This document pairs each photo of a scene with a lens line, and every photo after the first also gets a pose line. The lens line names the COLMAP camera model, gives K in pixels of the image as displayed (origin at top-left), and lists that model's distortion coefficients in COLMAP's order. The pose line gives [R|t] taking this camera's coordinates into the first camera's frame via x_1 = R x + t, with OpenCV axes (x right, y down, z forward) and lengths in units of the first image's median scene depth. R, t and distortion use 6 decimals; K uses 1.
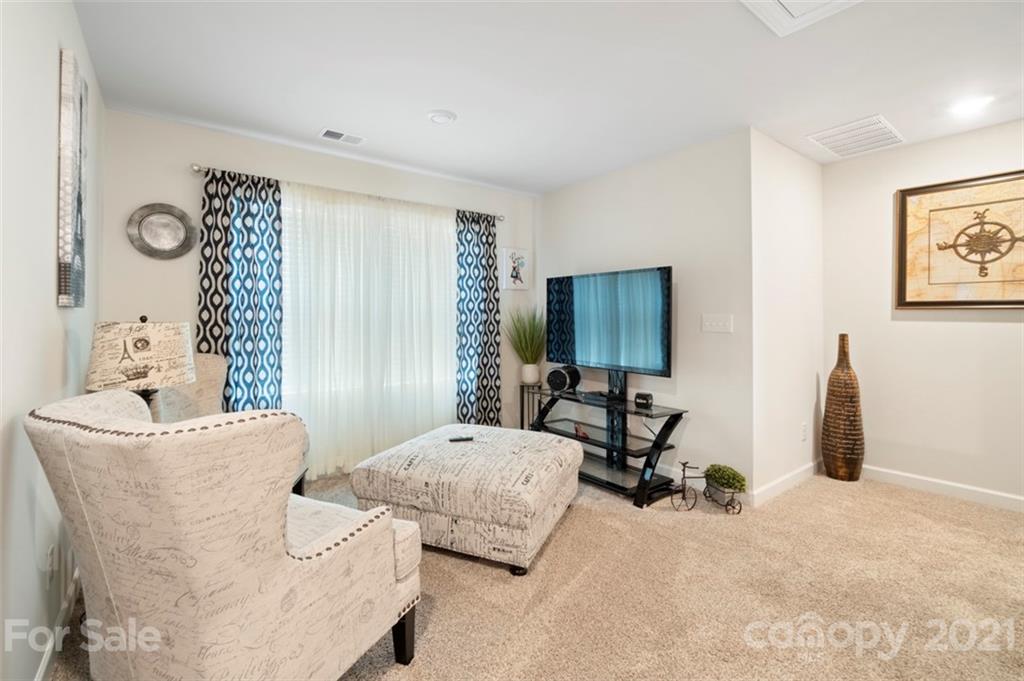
lens RADIAL K [[449.0, 0, 526.8], [0, 449.0, 317.8], [0, 0, 1]] dist [0.003440, 0.002963]
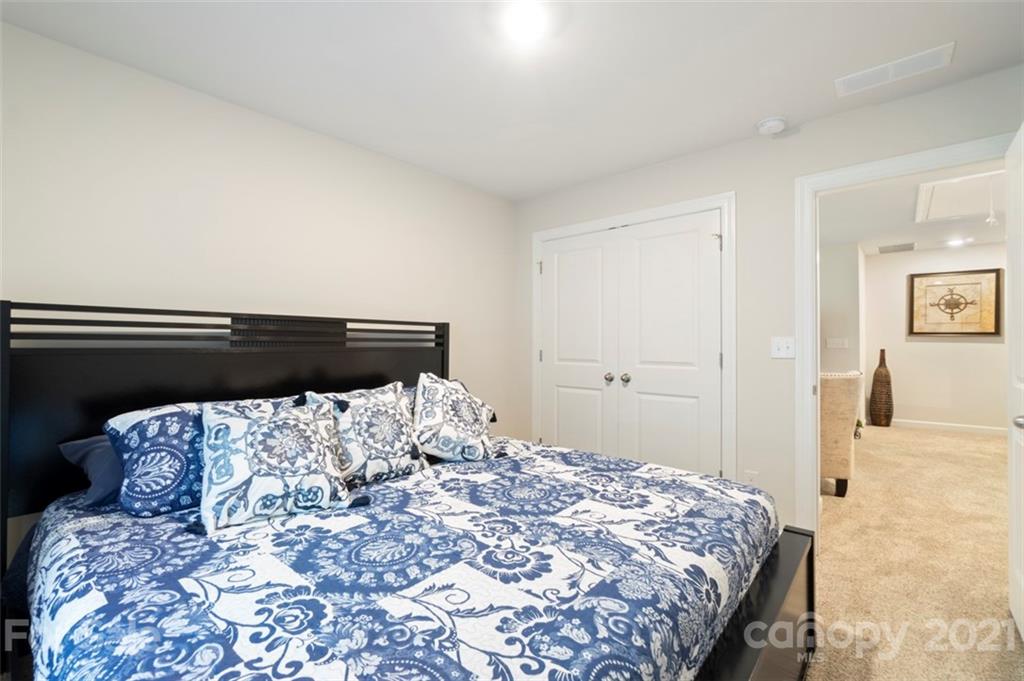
lens RADIAL K [[449.0, 0, 511.0], [0, 449.0, 339.7], [0, 0, 1]] dist [0.003440, 0.002963]
pose [[0.983105, -0.002492, 0.183027, -1.206064], [0.002022, 0.999994, 0.002751, -0.012492], [-0.183033, -0.002334, 0.983104, -0.584517]]
